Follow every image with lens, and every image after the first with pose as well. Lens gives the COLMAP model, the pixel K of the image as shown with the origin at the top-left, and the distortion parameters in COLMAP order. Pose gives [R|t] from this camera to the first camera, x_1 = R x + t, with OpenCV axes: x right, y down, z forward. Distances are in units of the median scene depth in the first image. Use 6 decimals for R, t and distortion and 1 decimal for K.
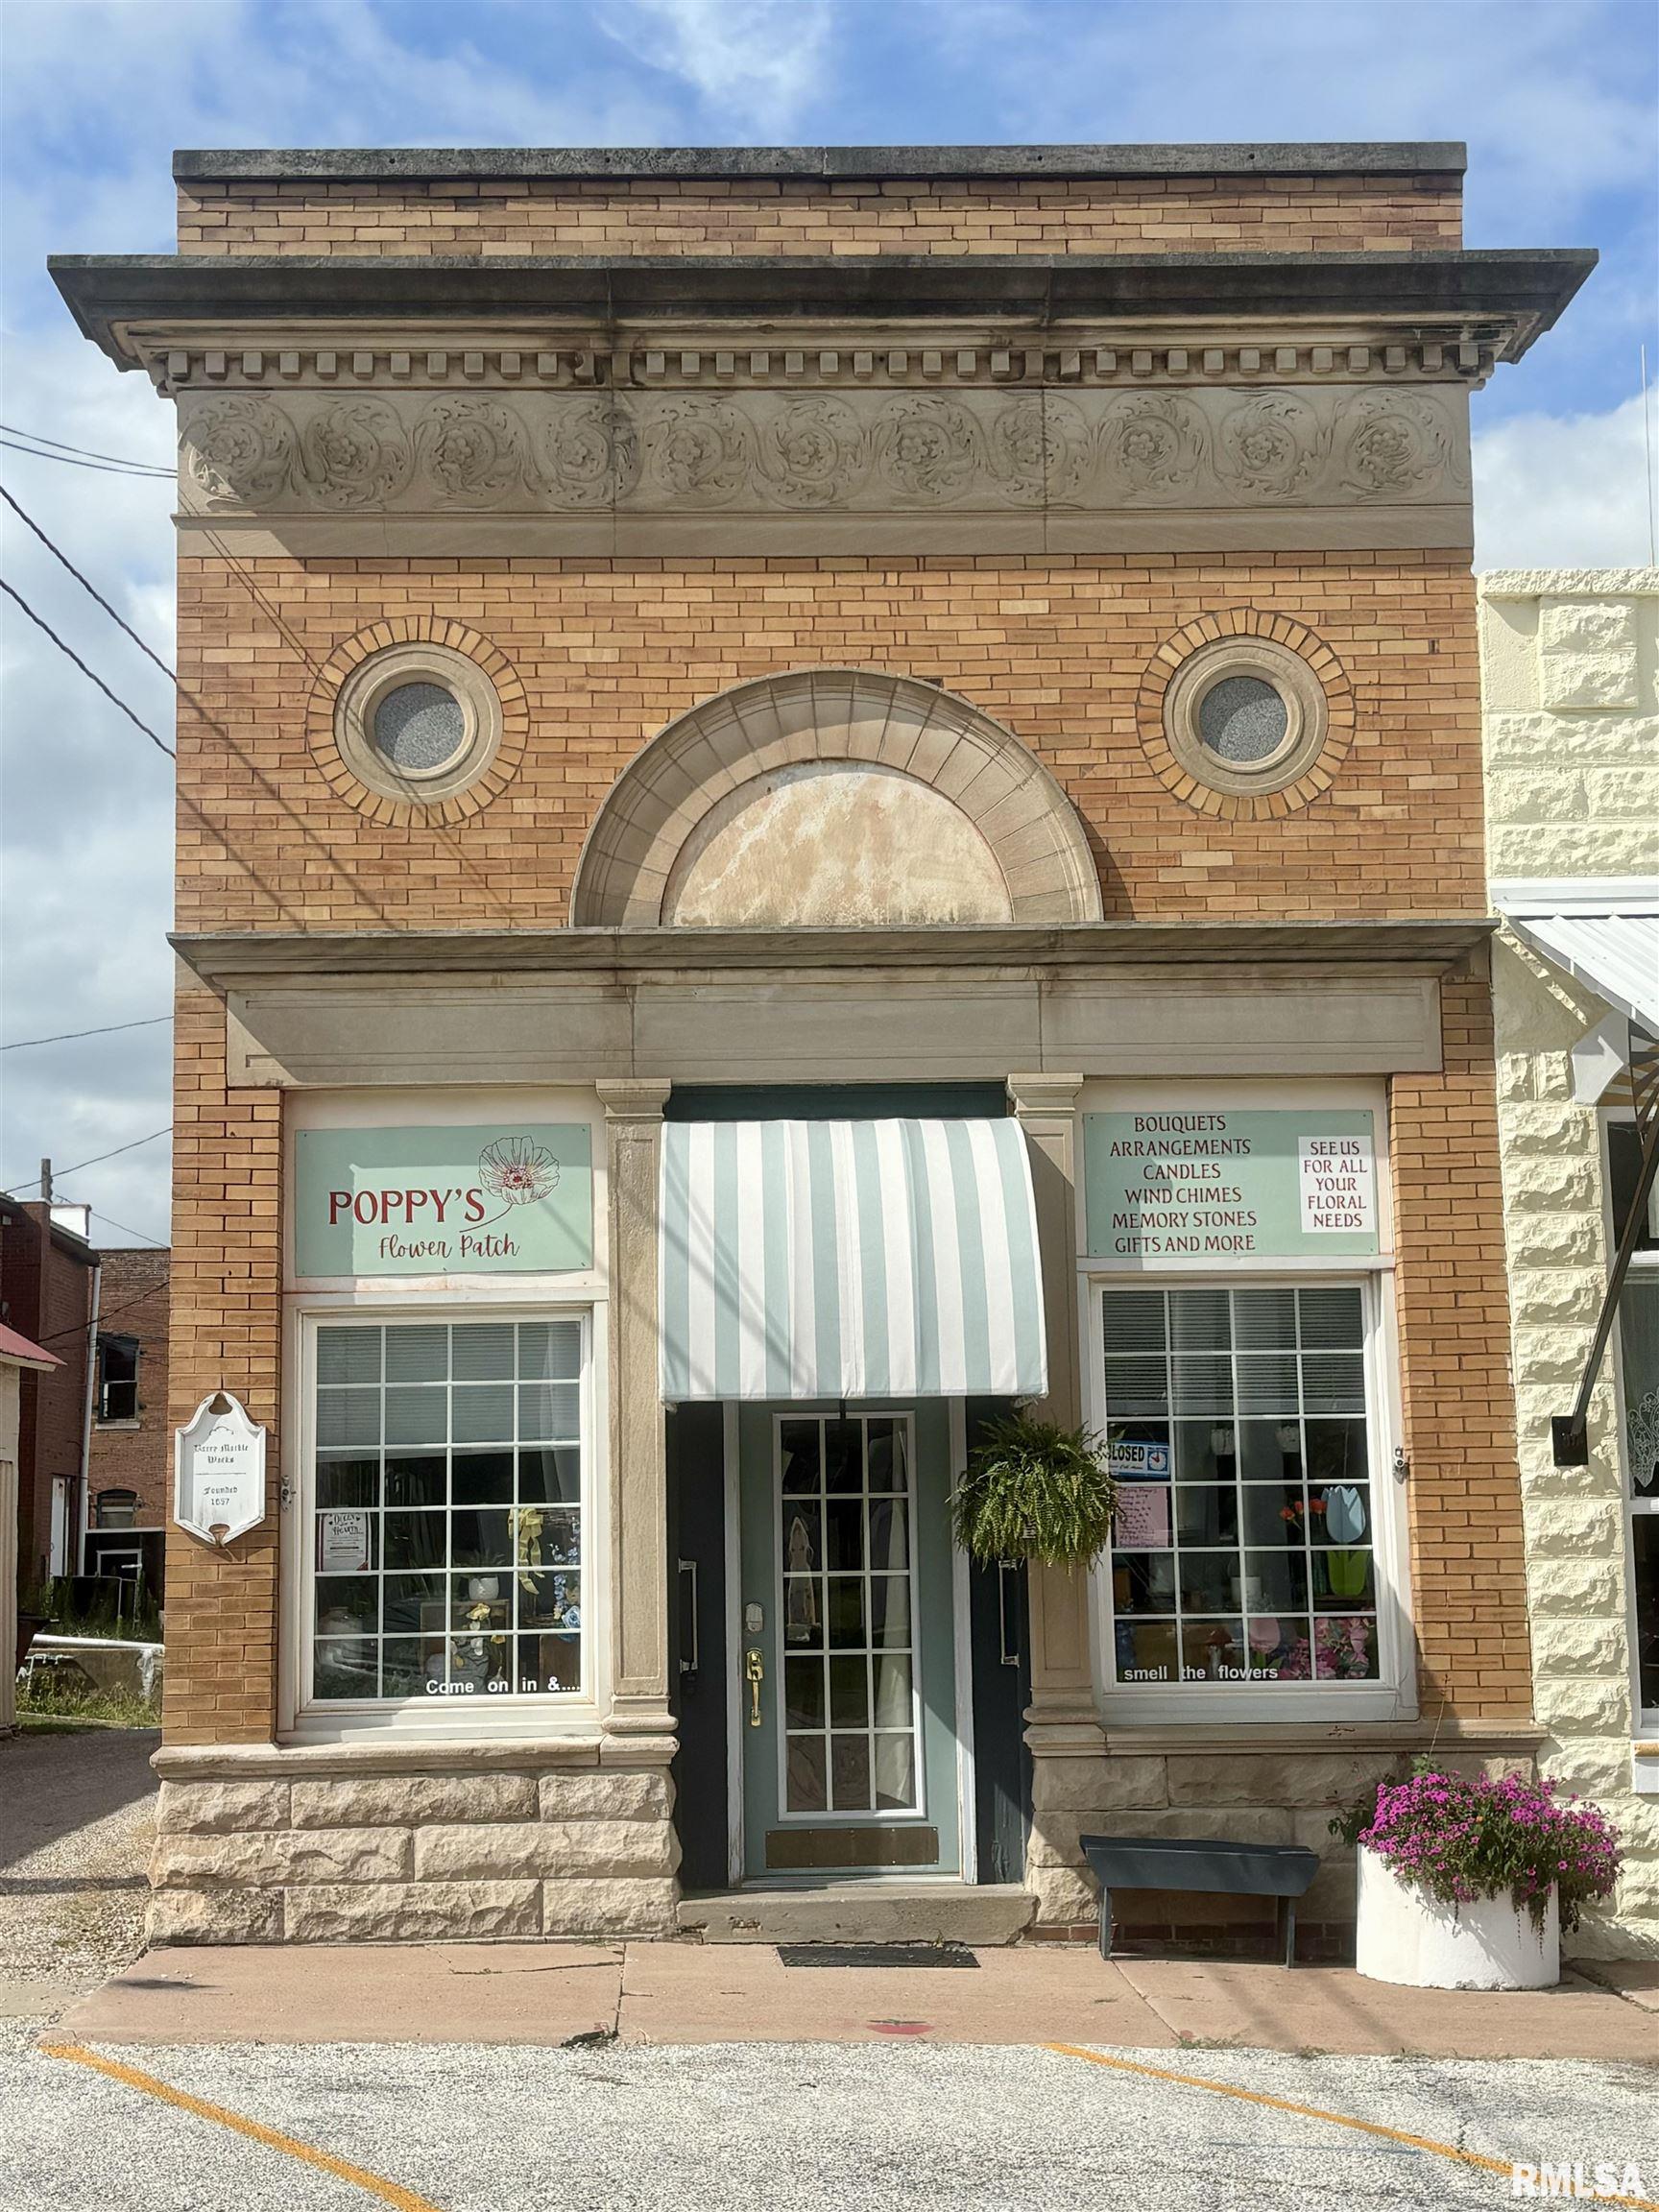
lens RADIAL K [[3148.0, 0, 829.5], [0, 3148.0, 1106.0], [0, 0, 1]] dist [0.255412, -1.033552]
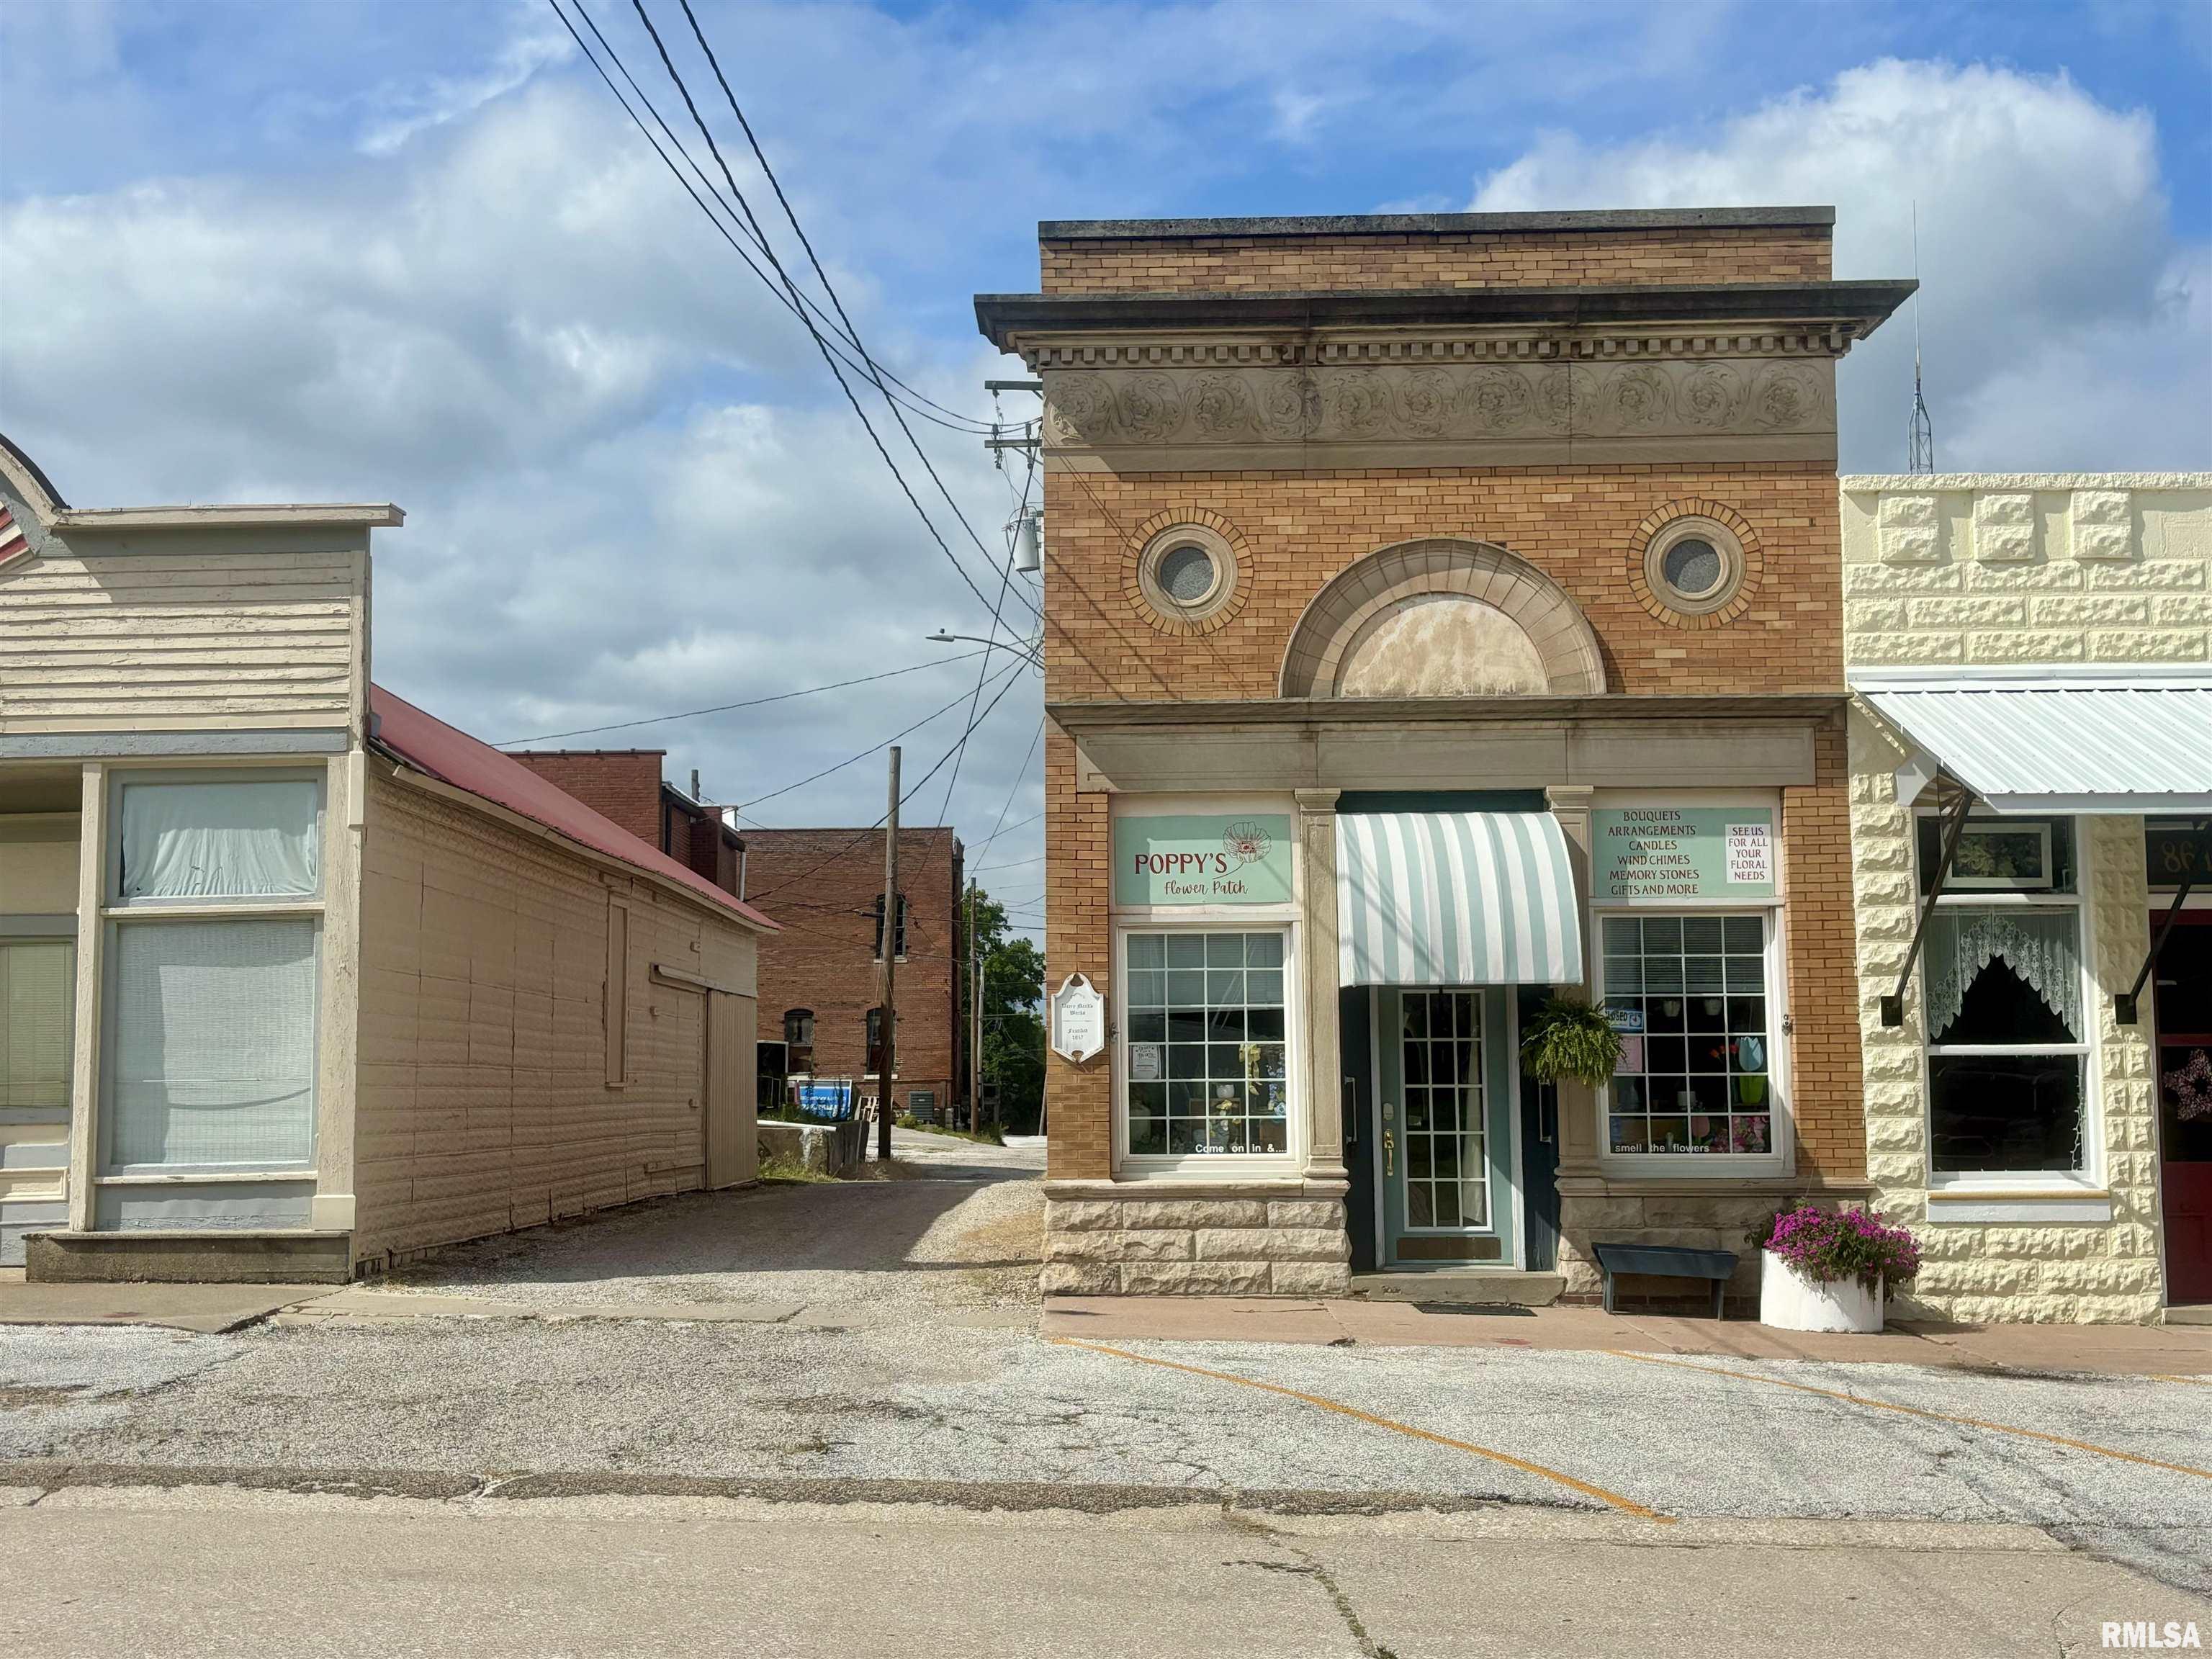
lens RADIAL K [[2523.9, 0, 1100.7], [0, 2523.9, 809.4], [0, 0, 1]] dist [0.258203, -1.010031]
pose [[0.999010, 0.005255, -0.044174, -0.116509], [-0.003479, 0.999186, 0.040195, -0.050131], [0.044349, -0.040002, 0.998215, -0.332454]]
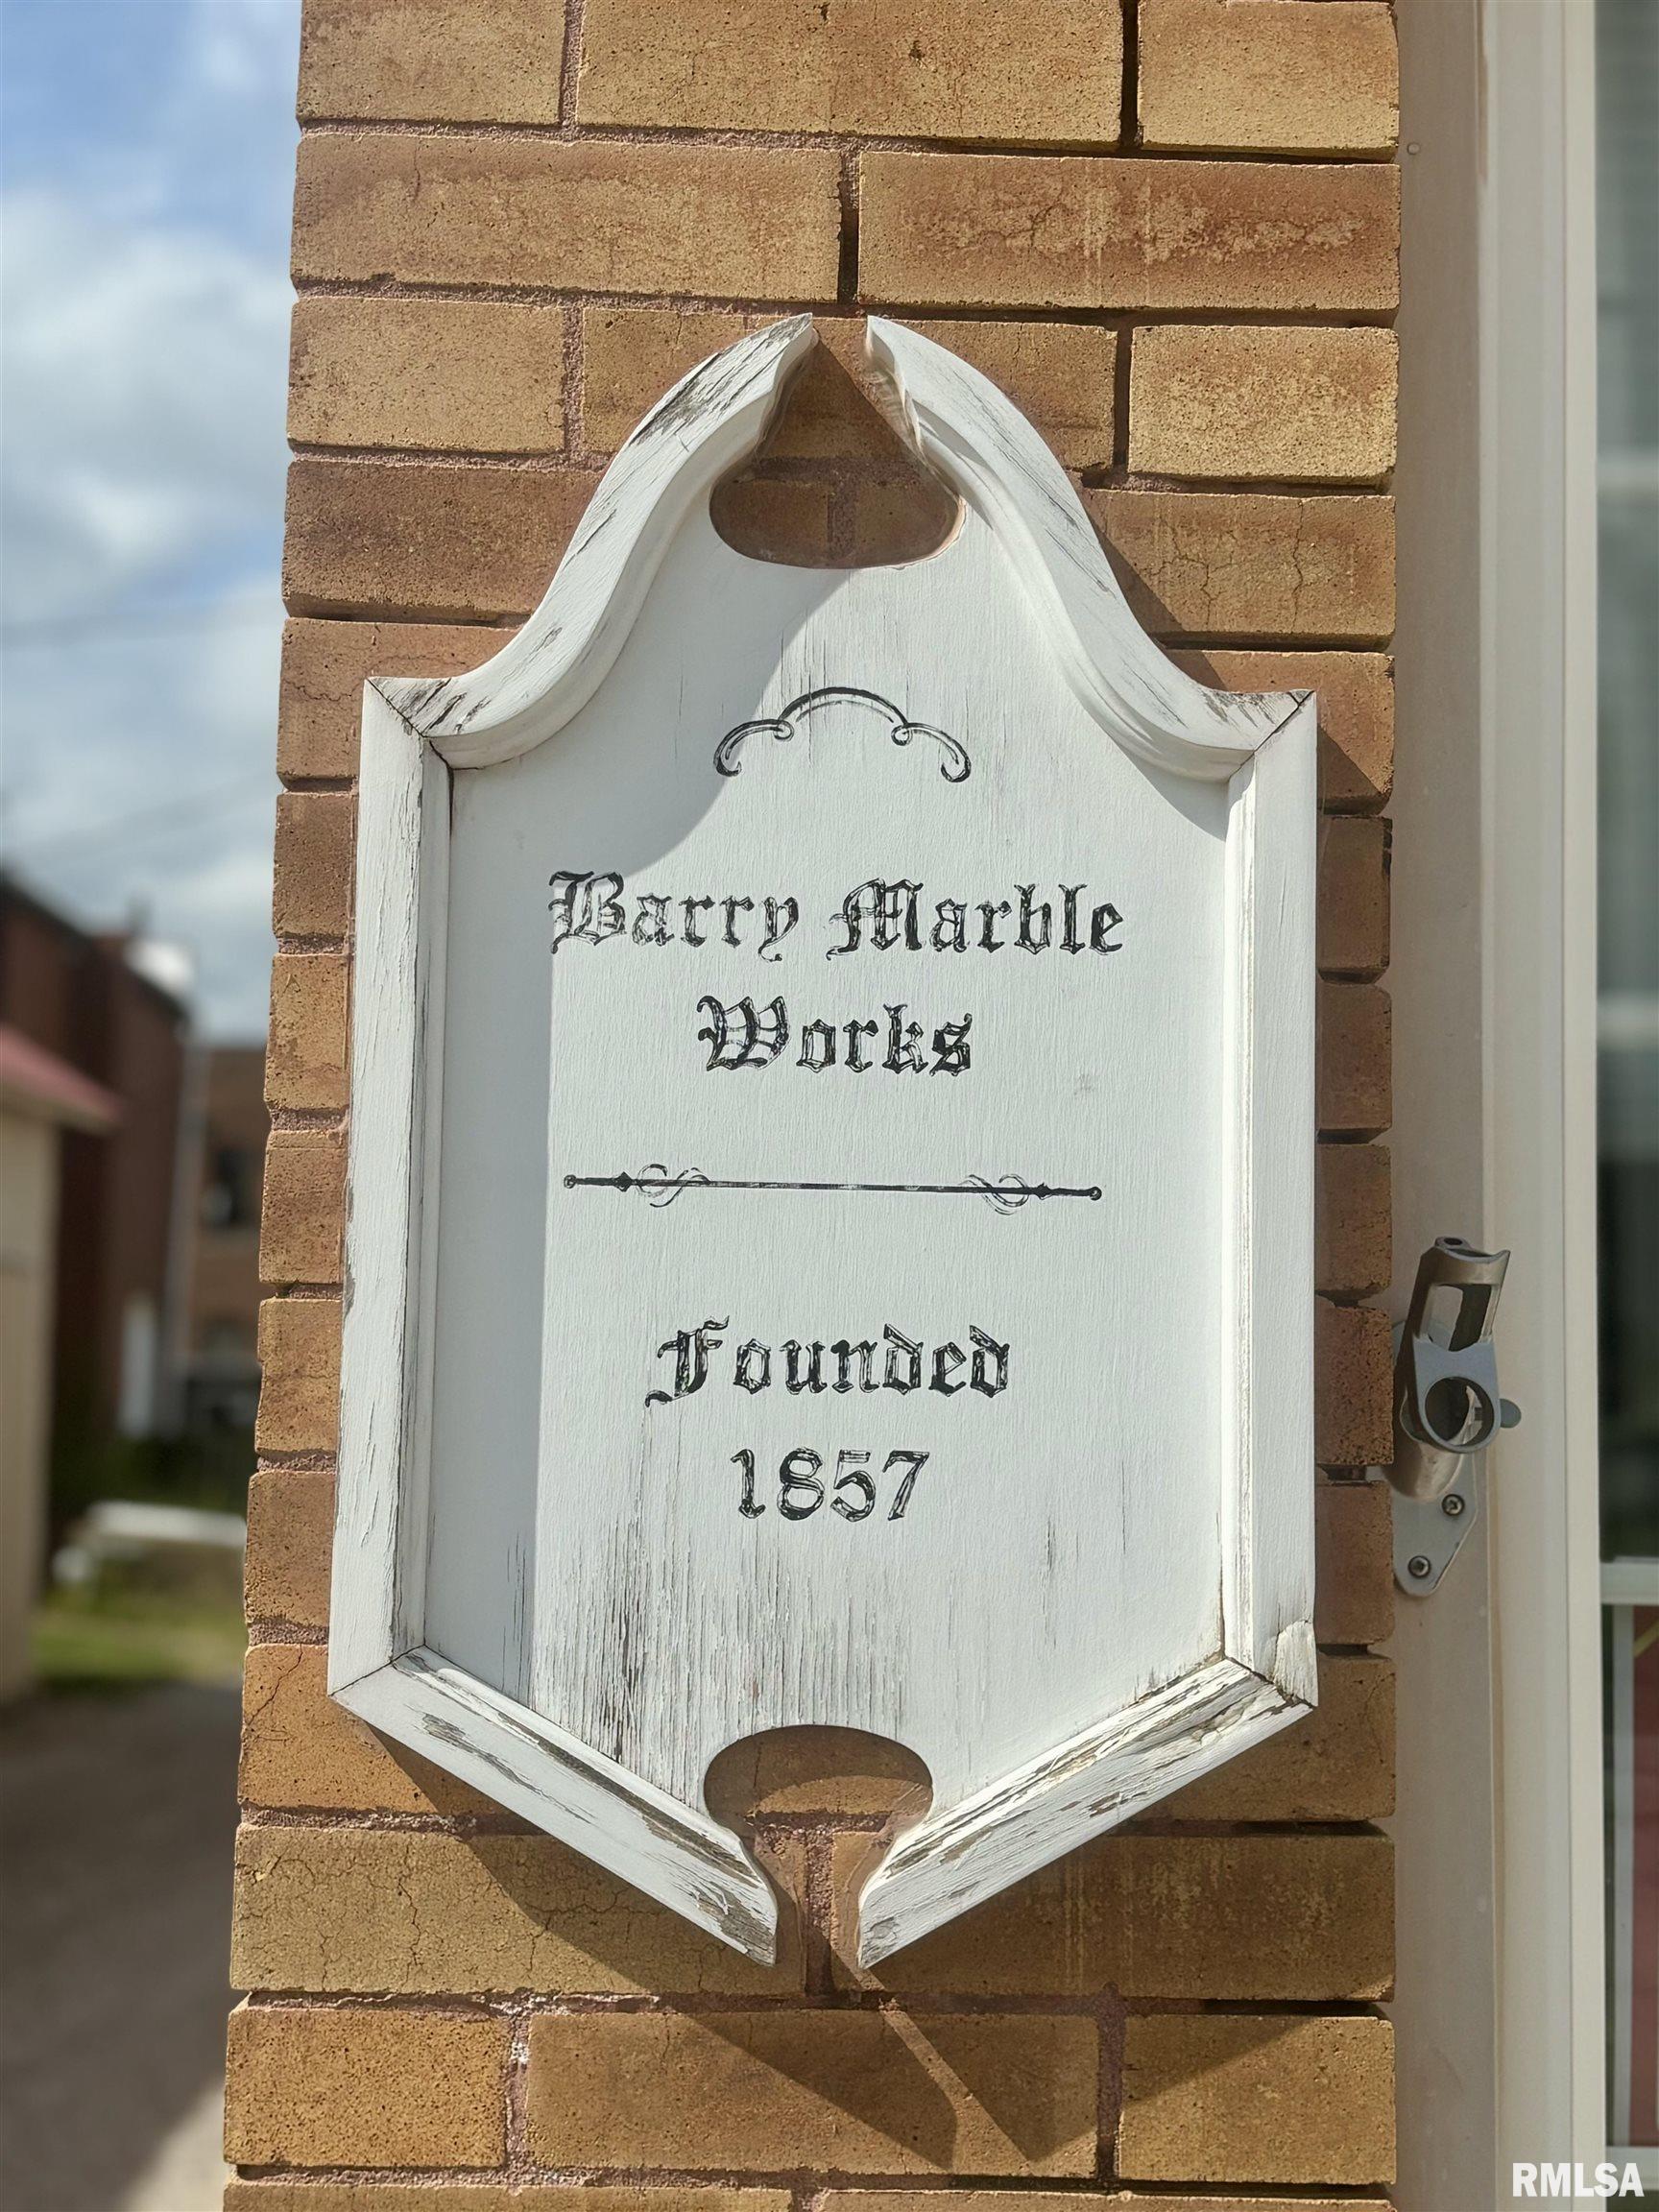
lens RADIAL K [[3148.0, 0, 829.5], [0, 3148.0, 1106.0], [0, 0, 1]] dist [0.255412, -1.033552]
pose [[0.998788, 0.034170, -0.035412, -0.182694], [-0.032536, 0.998424, 0.045732, 0.105787], [0.036919, -0.044524, 0.998326, 0.880481]]
